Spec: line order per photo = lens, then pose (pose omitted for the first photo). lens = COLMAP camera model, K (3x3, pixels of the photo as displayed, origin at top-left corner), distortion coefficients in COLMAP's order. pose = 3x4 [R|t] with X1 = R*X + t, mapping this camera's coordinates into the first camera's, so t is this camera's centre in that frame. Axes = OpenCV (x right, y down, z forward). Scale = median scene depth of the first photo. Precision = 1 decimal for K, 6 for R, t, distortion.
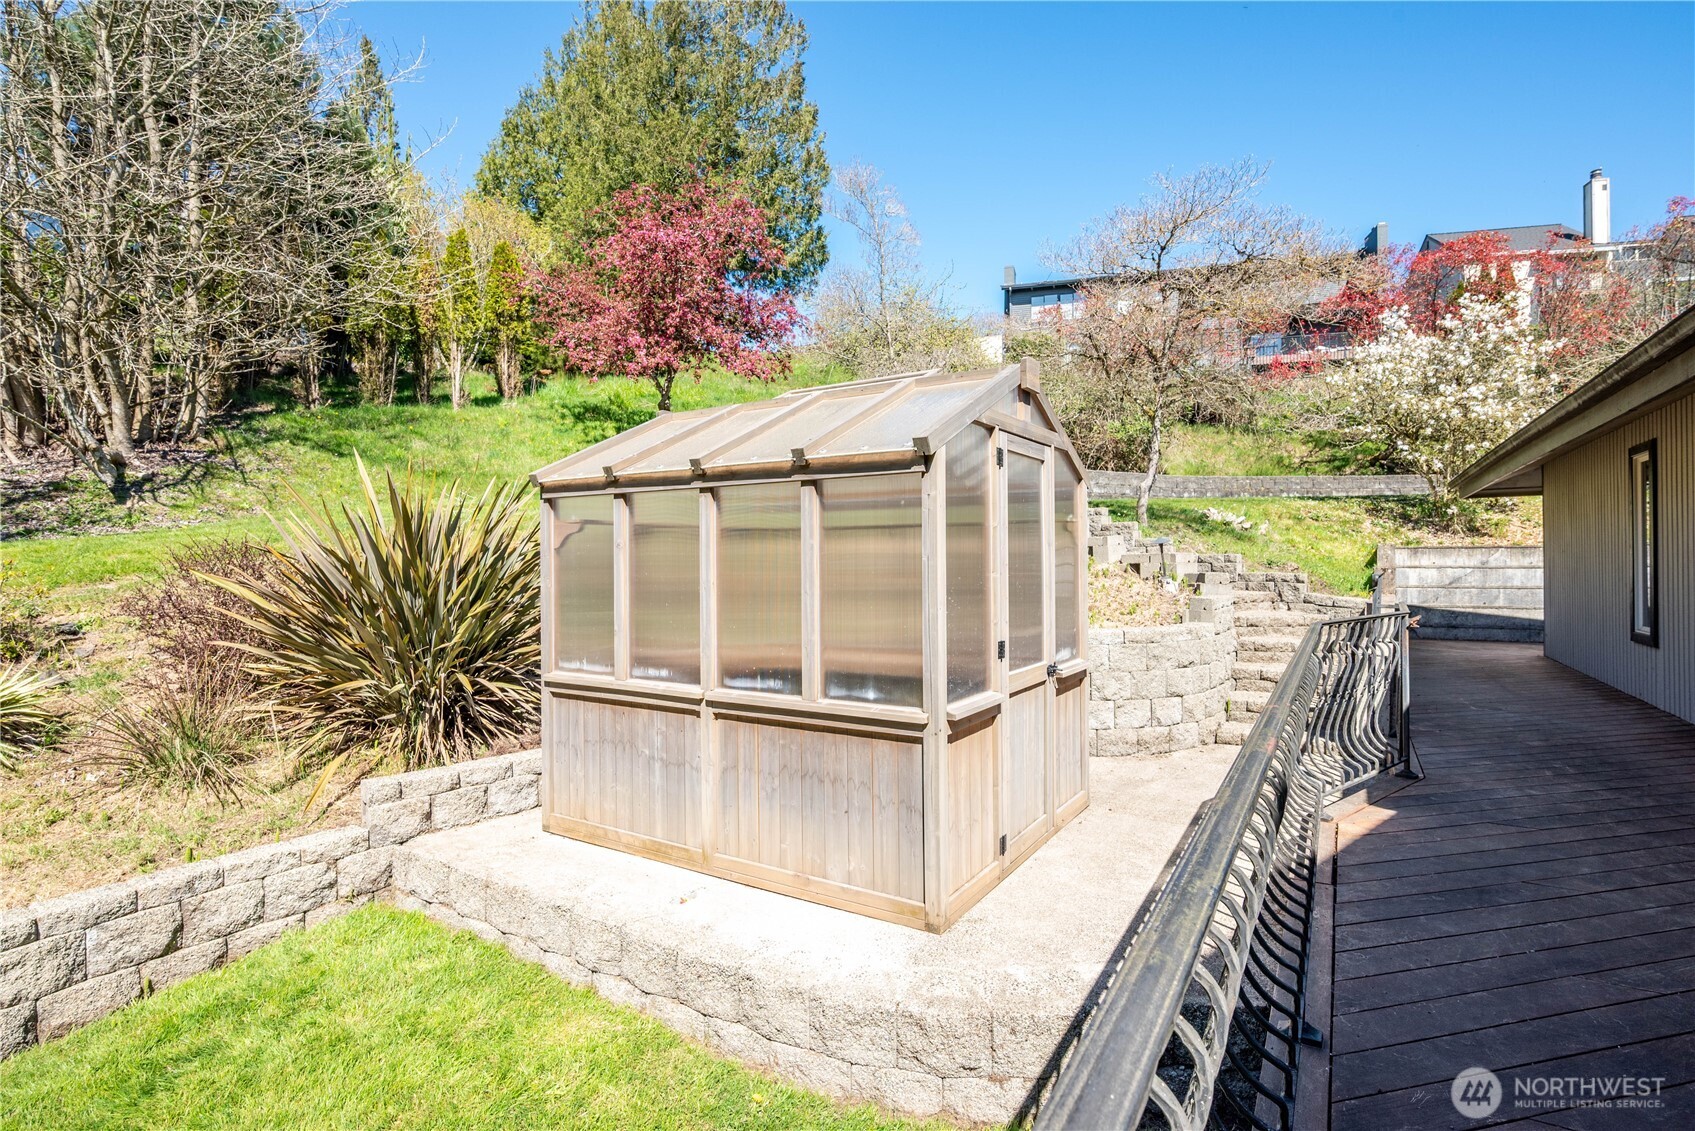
lens RADIAL K [[804.8, 0, 841.1], [0, 804.8, 565.0], [0, 0, 1]] dist [0.004434, -0.000305]
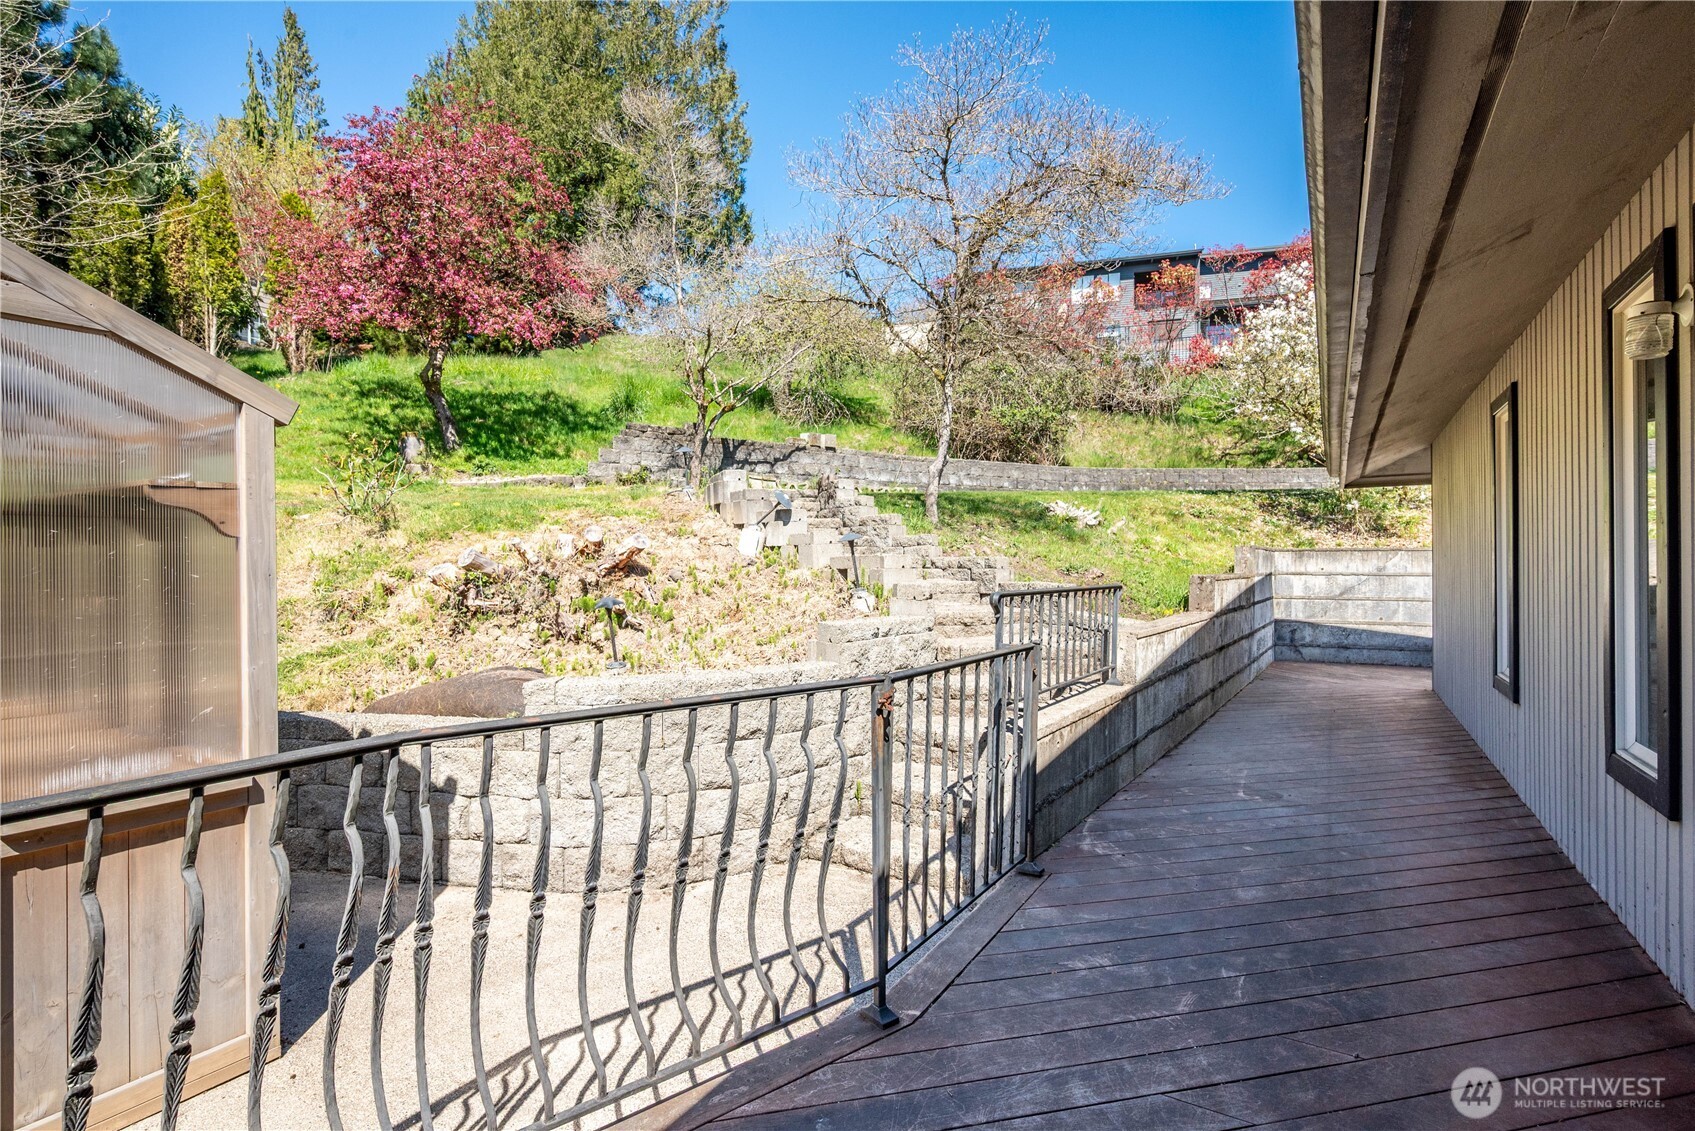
lens RADIAL K [[804.8, 0, 851.1], [0, 804.8, 564.2], [0, 0, 1]] dist [0.004434, -0.000305]
pose [[0.999942, 0.003341, 0.010218, 0.229838], [-0.003301, 0.999987, -0.003987, -0.002201], [-0.010231, 0.003953, 0.999940, 0.174163]]
